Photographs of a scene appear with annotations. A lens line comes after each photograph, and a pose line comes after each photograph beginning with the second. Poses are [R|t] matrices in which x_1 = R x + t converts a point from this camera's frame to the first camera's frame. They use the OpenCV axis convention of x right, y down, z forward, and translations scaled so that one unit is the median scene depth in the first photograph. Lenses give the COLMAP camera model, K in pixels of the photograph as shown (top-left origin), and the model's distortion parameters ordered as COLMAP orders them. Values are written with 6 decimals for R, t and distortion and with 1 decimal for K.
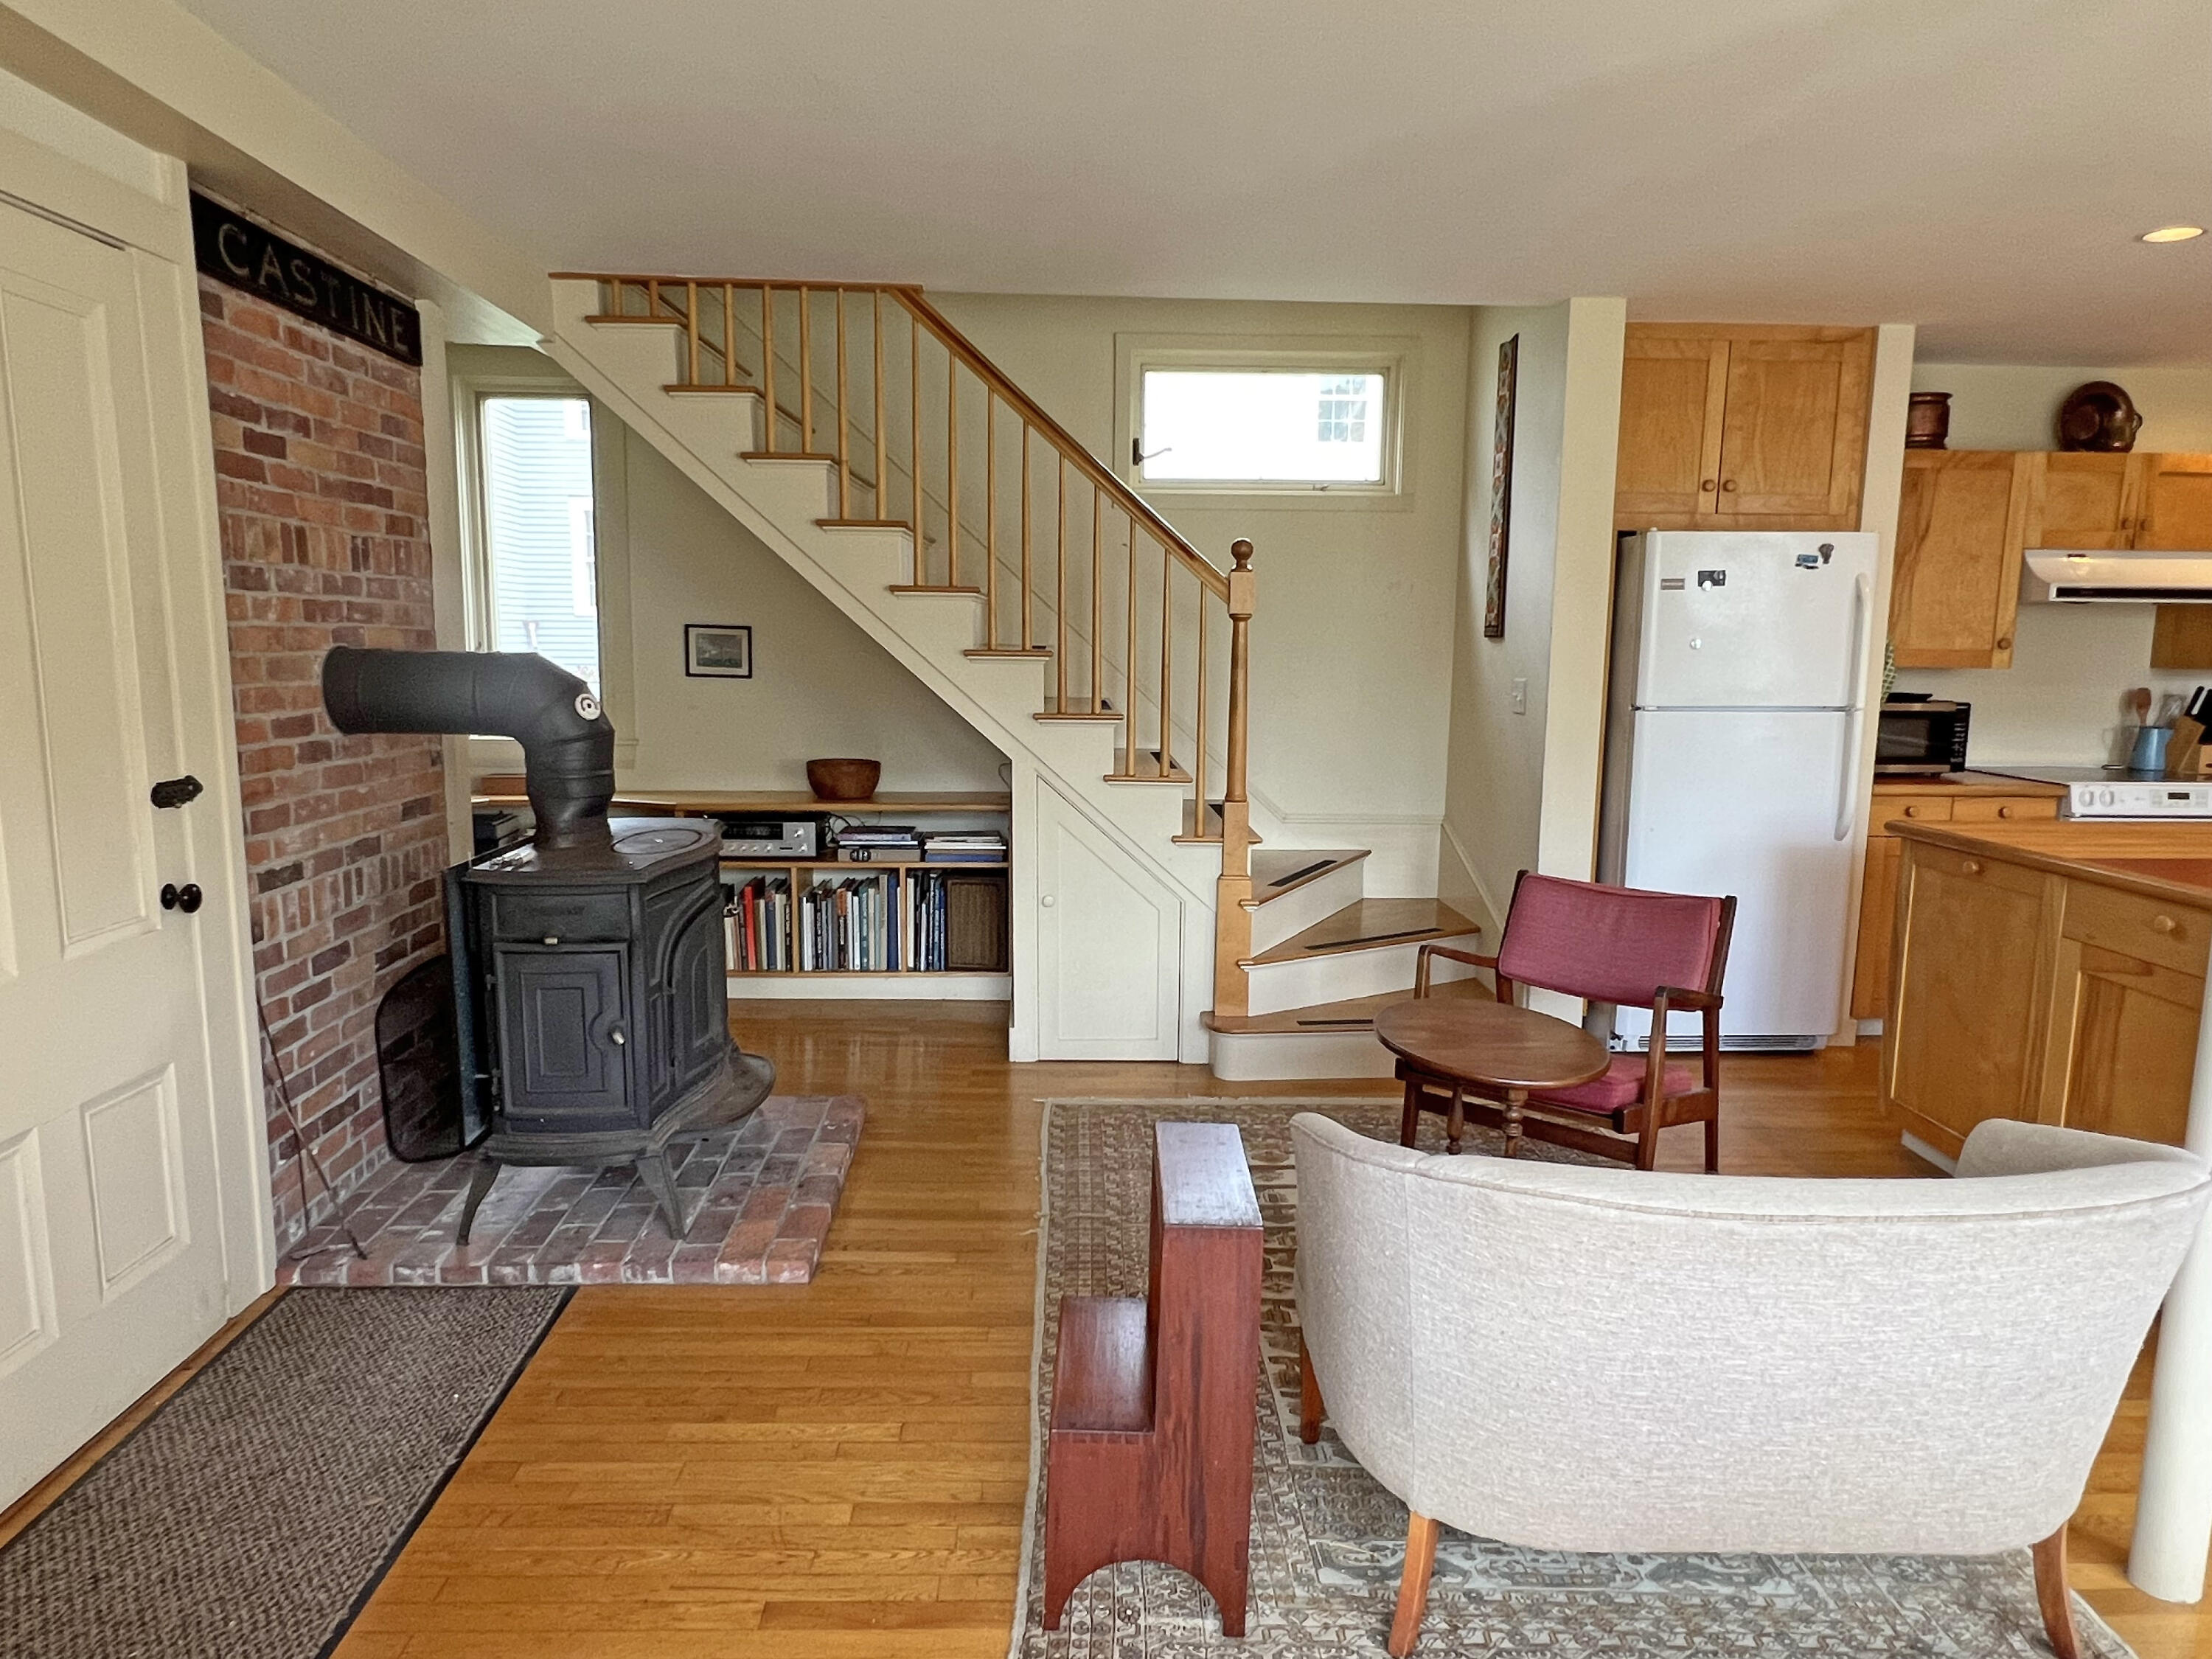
lens RADIAL K [[1381.7, 0, 1097.5], [0, 1381.7, 830.6], [0, 0, 1]] dist [0.004812, 0.001069]
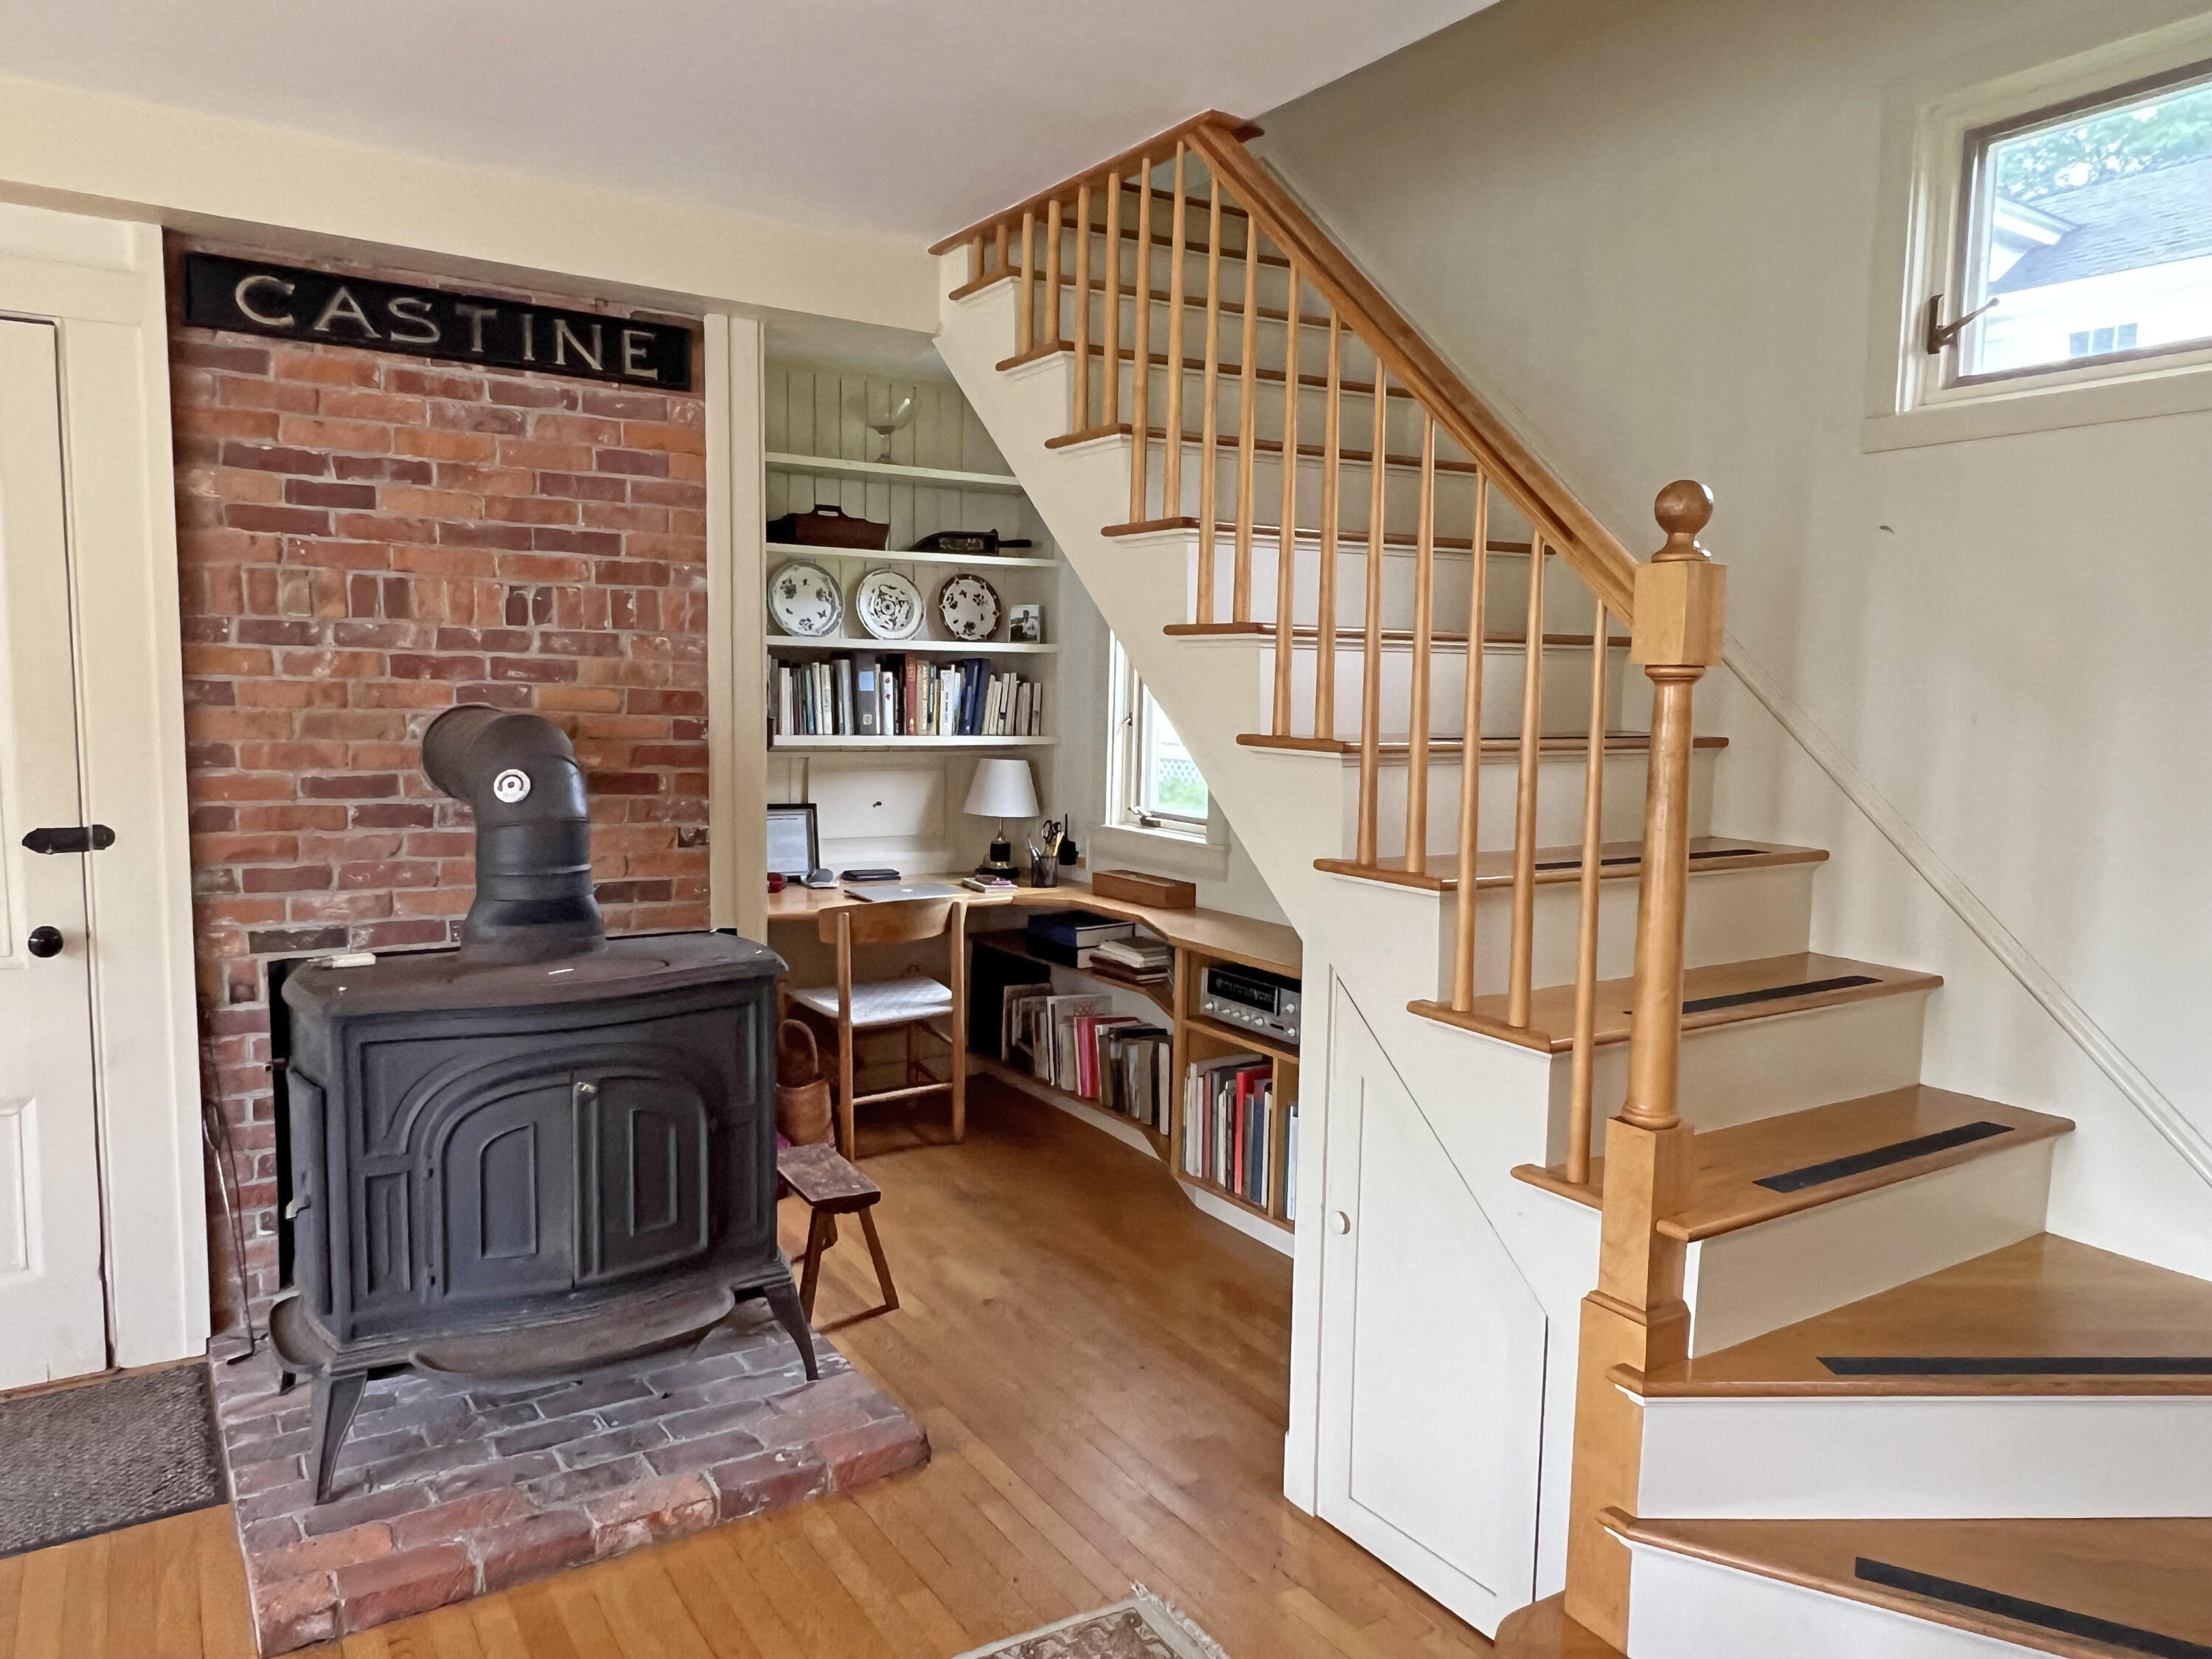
lens RADIAL K [[1498.3, 0, 1104.5], [0, 1498.3, 841.9], [0, 0, 1]] dist [0.001178, -0.003505]
pose [[0.505548, 0.090146, -0.858076, 0.569548], [-0.138120, 0.990157, 0.022647, -0.132574], [0.851671, 0.107068, 0.513023, 0.914590]]
